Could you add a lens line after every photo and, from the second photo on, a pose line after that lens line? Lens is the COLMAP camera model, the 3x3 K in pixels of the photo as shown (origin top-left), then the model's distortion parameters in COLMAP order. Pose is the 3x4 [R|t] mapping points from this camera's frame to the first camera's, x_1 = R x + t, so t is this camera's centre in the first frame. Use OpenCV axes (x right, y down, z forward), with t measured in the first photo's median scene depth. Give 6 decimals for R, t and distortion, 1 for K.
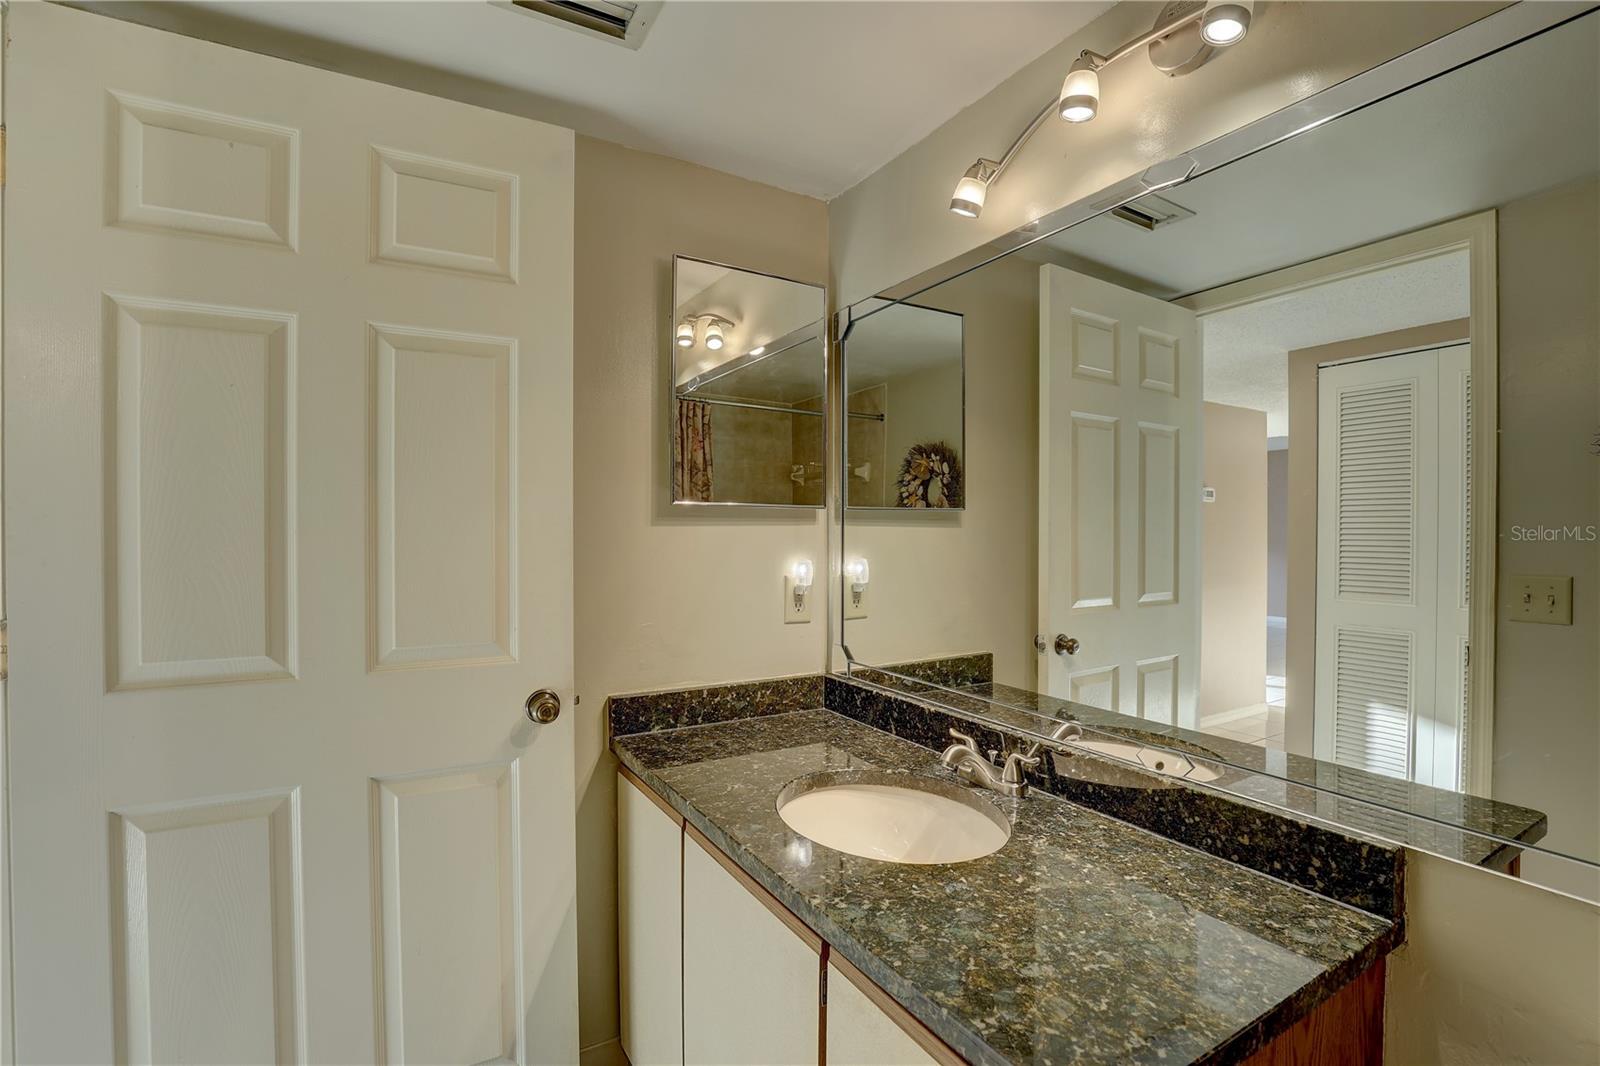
lens RADIAL K [[728.5, 0, 807.5], [0, 728.5, 534.7], [0, 0, 1]] dist [-0.032766, 0.000965]
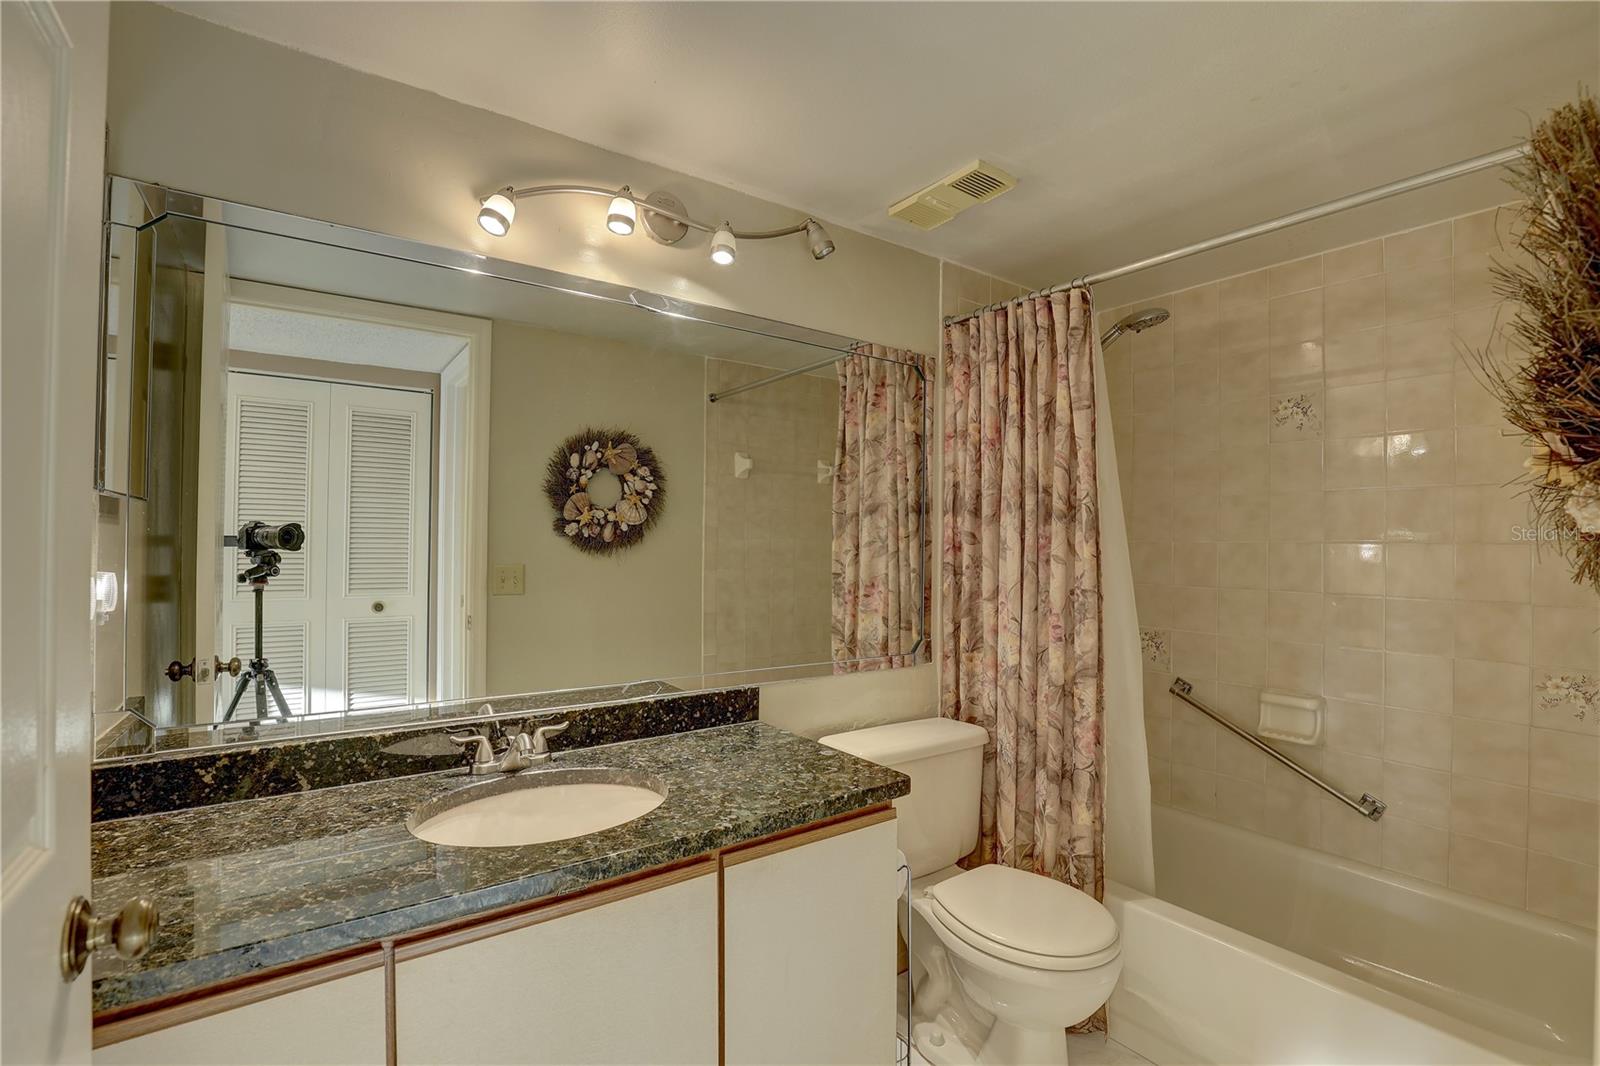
lens RADIAL K [[728.5, 0, 807.5], [0, 728.5, 534.7], [0, 0, 1]] dist [-0.032766, 0.000965]
pose [[-0.062252, 0.005511, 0.998045, -1.009874], [0.001211, 0.999984, -0.005446, 0.004257], [-0.998060, 0.000870, -0.062258, 0.742554]]
